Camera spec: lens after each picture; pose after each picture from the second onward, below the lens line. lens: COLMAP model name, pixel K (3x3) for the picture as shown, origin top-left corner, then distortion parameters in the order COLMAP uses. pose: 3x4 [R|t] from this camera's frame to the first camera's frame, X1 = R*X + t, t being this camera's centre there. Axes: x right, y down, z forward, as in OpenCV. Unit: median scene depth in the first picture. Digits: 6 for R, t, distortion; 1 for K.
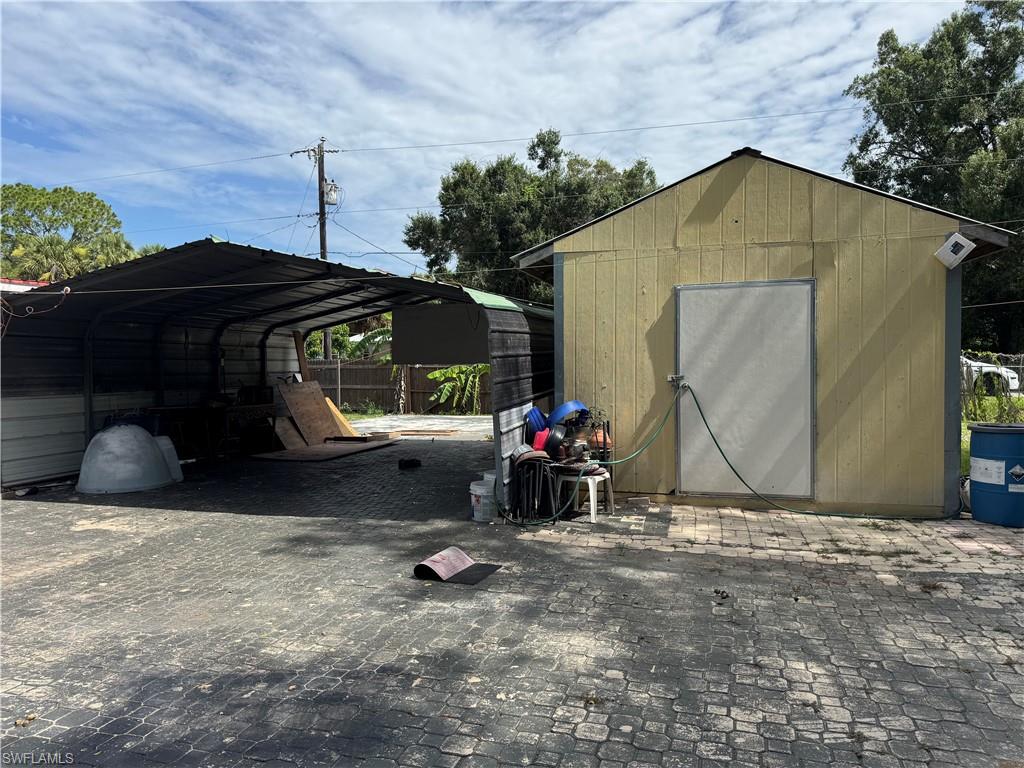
lens RADIAL K [[722.5, 0, 512.0], [0, 722.5, 384.0], [0, 0, 1]] dist [0.019443, -0.006171]
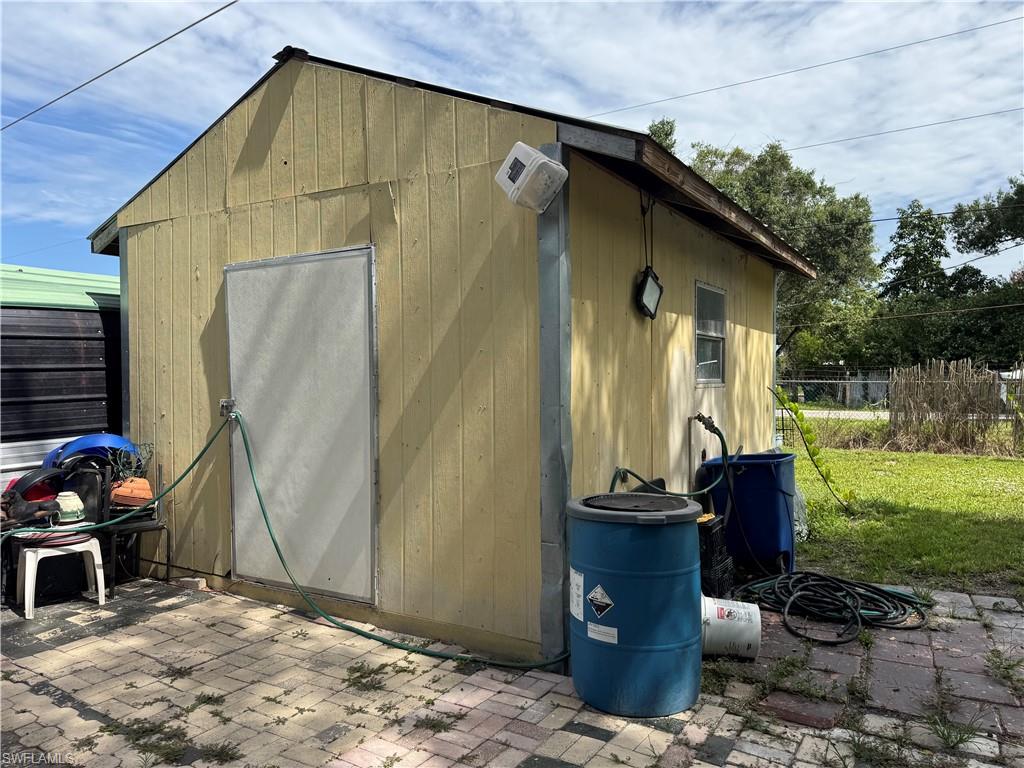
lens RADIAL K [[734.3, 0, 512.3], [0, 734.3, 375.9], [0, 0, 1]] dist [0.023680, -0.008258]
pose [[0.958923, 0.002084, -0.283660, 0.686614], [-0.011199, 0.999471, -0.030518, -0.015529], [0.283446, 0.032441, 0.958439, 0.427712]]
